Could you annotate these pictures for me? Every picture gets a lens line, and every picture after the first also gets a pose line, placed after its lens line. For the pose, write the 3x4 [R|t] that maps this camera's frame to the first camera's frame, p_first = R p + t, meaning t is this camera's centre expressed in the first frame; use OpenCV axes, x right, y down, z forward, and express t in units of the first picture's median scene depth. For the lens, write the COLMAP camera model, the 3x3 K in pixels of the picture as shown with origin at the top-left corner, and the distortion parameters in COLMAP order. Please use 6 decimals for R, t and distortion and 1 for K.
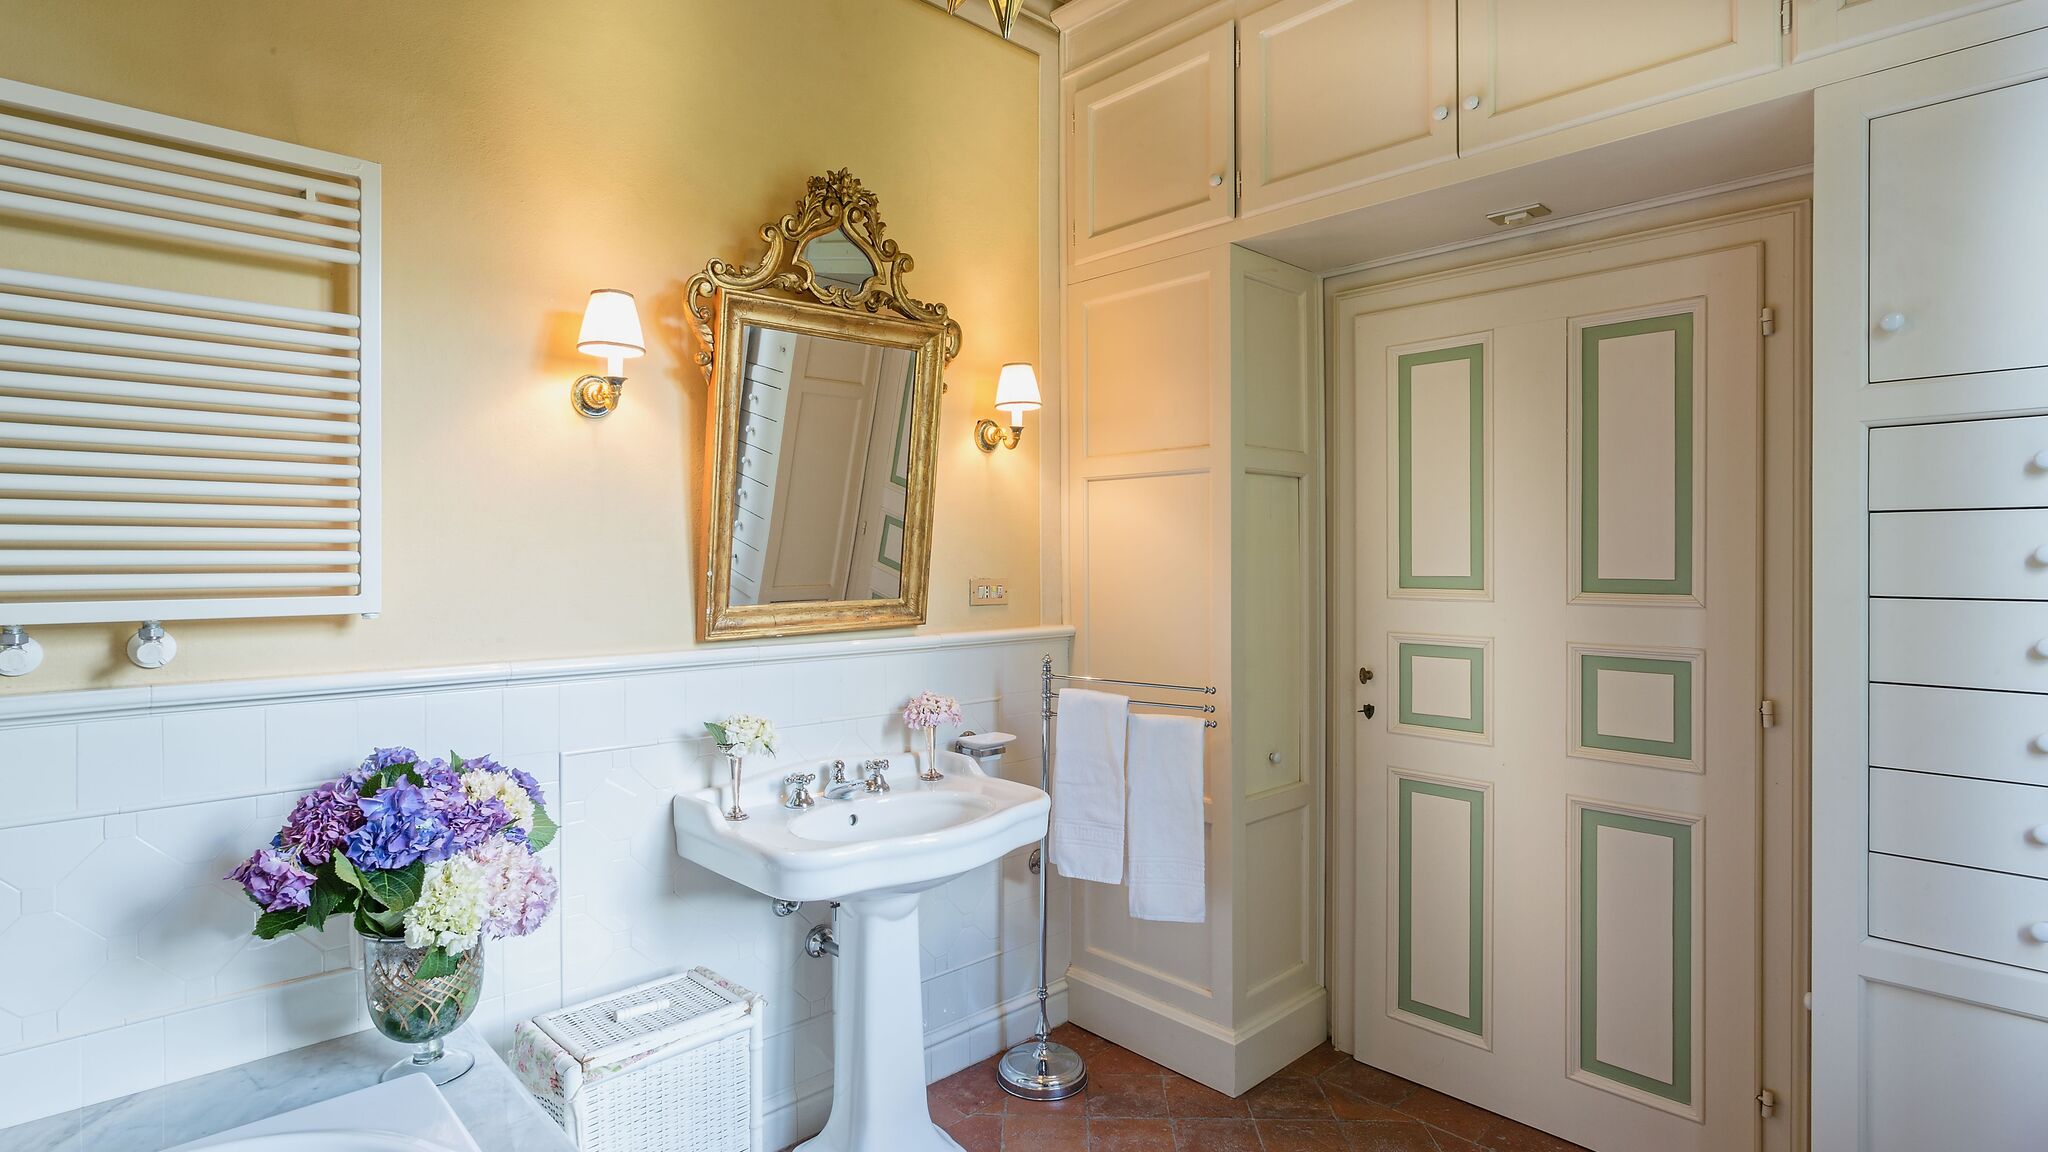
lens RADIAL K [[992.5, 0, 1010.1], [0, 992.5, 565.9], [0, 0, 1]] dist [-0.018909, 0.004509]
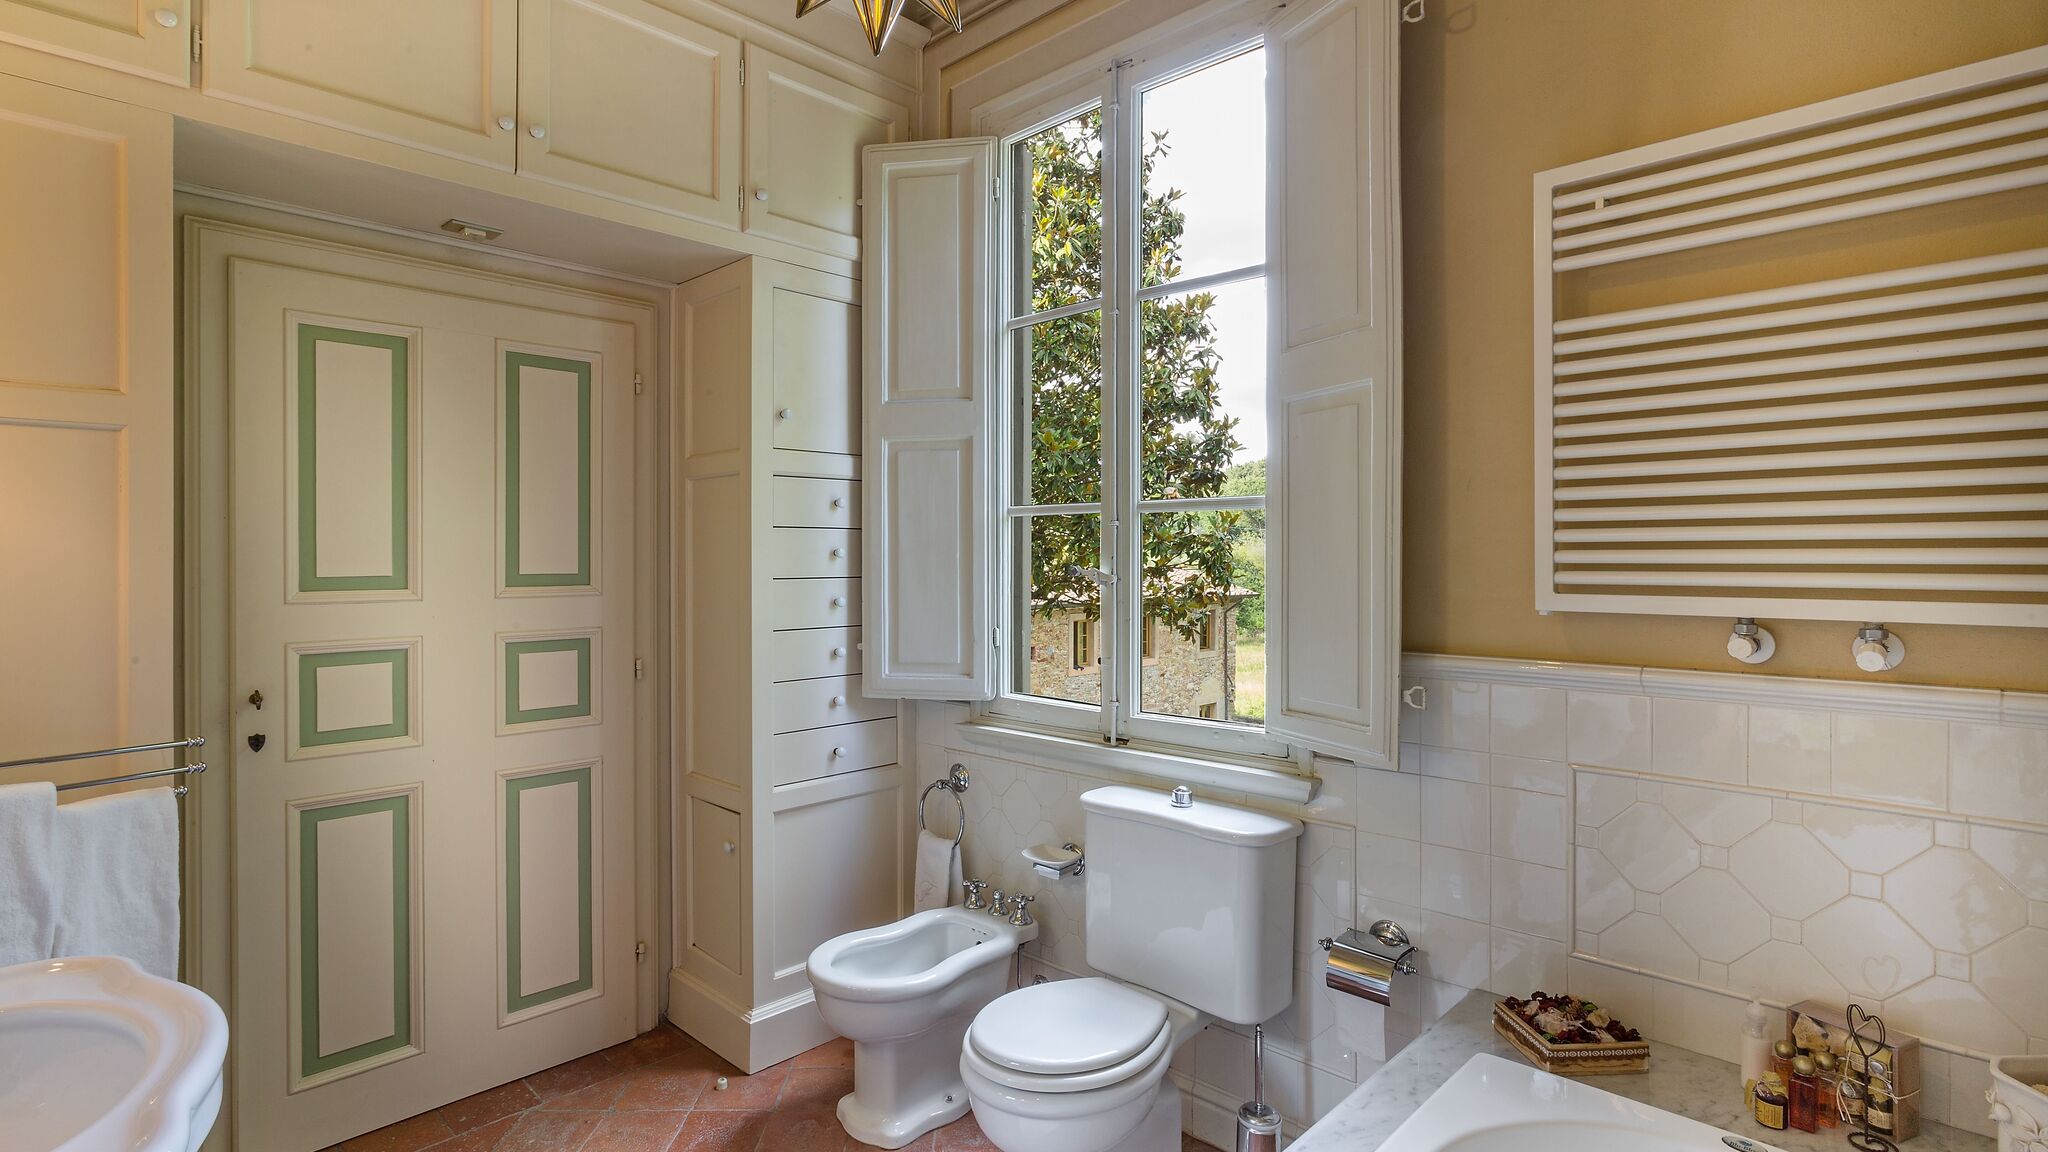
lens RADIAL K [[992.5, 0, 1007.8], [0, 992.5, 563.6], [0, 0, 1]] dist [-0.018909, 0.004509]
pose [[-0.033944, -0.006583, 0.999402, -0.522343], [0.010433, 0.999921, 0.006941, -0.001400], [-0.999369, 0.010663, -0.033872, 0.439148]]
